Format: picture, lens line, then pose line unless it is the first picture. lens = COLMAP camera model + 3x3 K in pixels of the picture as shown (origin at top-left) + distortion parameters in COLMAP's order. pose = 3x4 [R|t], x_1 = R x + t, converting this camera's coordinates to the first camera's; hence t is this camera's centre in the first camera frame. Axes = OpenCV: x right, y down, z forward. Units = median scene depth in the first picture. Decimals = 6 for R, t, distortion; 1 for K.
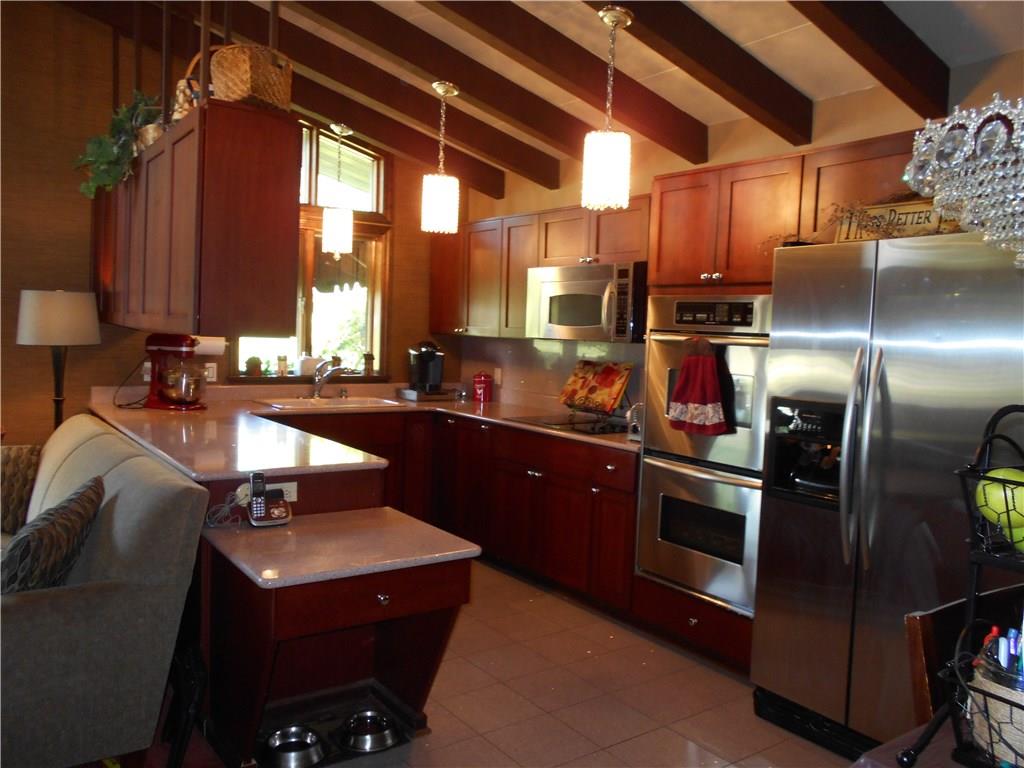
lens RADIAL K [[813.8, 0, 512.4], [0, 813.8, 386.2], [0, 0, 1]] dist [0.029658, -0.001422]
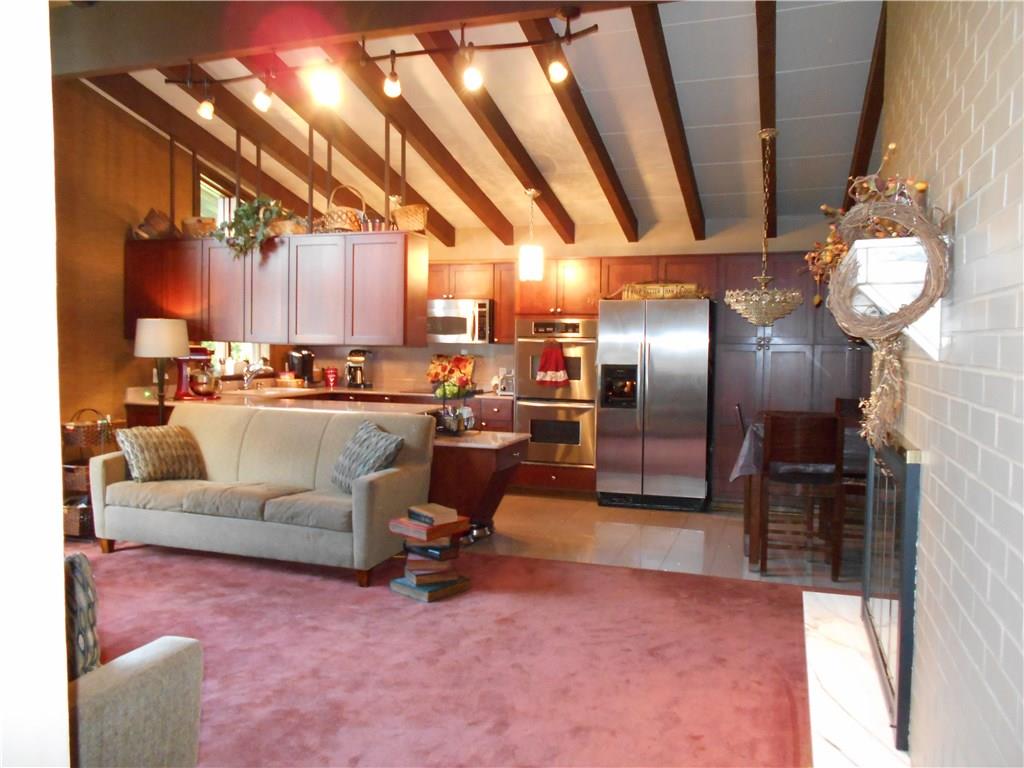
lens RADIAL K [[813.8, 0, 510.7], [0, 813.8, 381.6], [0, 0, 1]] dist [0.029658, -0.001422]
pose [[0.811833, -0.055810, 0.581217, -0.949824], [0.060024, 0.998125, 0.012002, 0.014732], [-0.580797, 0.025143, 0.813660, -0.556875]]
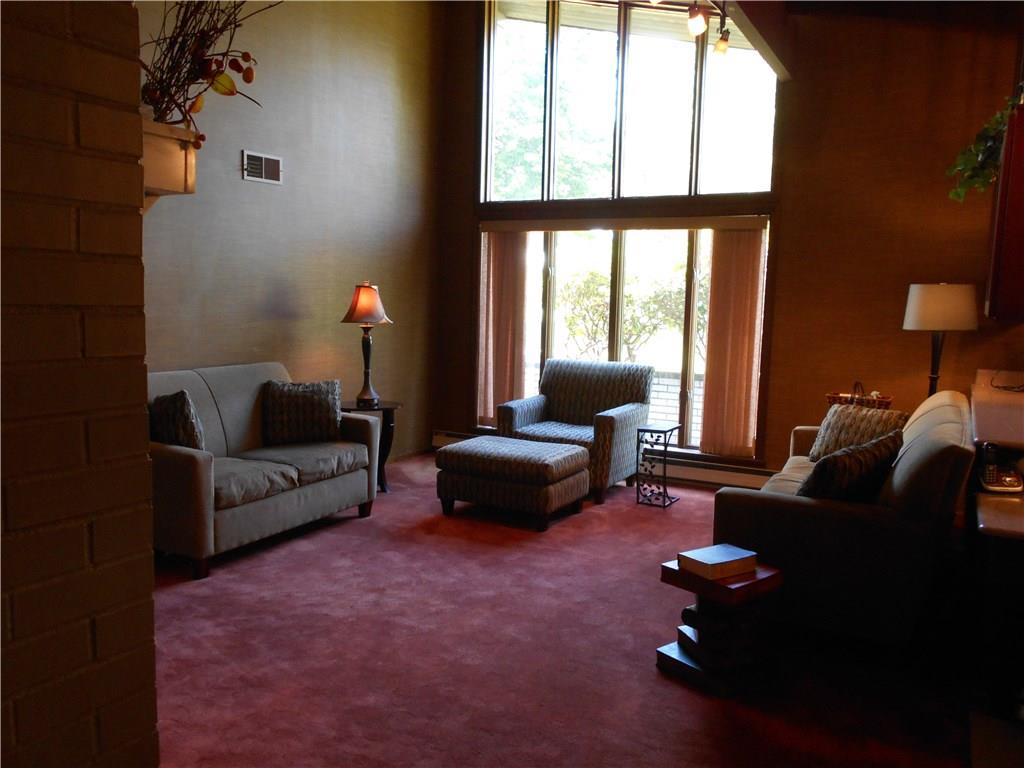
lens RADIAL K [[813.8, 0, 511.9], [0, 813.8, 383.3], [0, 0, 1]] dist [0.029658, -0.001422]
pose [[0.433051, 0.069571, -0.898680, 0.263558], [-0.063205, 0.996906, 0.046719, 0.009723], [0.899150, 0.036569, 0.436109, -0.058142]]
